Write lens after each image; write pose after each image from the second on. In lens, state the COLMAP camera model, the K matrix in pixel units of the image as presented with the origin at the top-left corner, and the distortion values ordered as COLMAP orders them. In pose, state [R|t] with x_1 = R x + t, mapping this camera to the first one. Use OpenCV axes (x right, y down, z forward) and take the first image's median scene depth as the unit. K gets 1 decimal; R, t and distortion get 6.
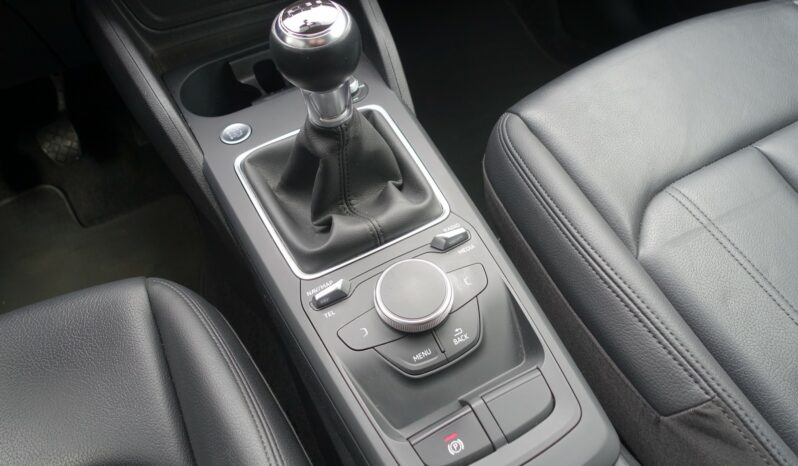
lens RADIAL K [[540.3, 0, 399.0], [0, 540.3, 233.0], [0, 0, 1]] dist [-0.010578, 0.007247]
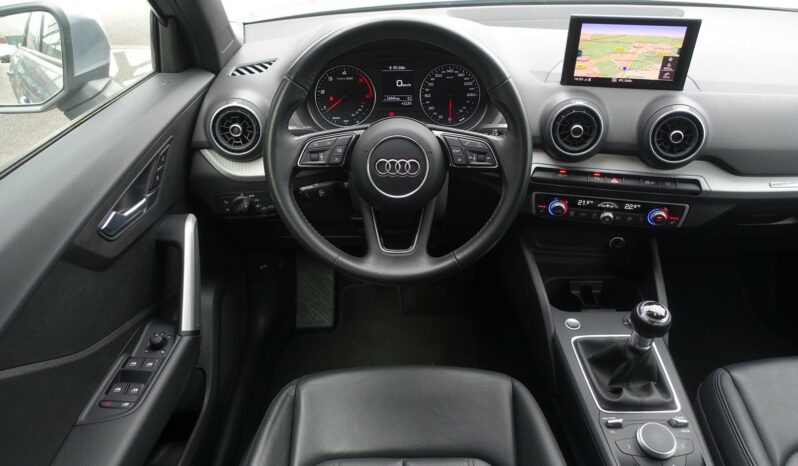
lens RADIAL K [[540.3, 0, 399.0], [0, 540.3, 233.0], [0, 0, 1]] dist [-0.010578, 0.007247]
pose [[0.891863, 0.326623, -0.312885, -0.411360], [-0.391378, 0.904037, -0.171874, 0.117061], [0.226722, 0.275744, 0.934110, -1.238493]]
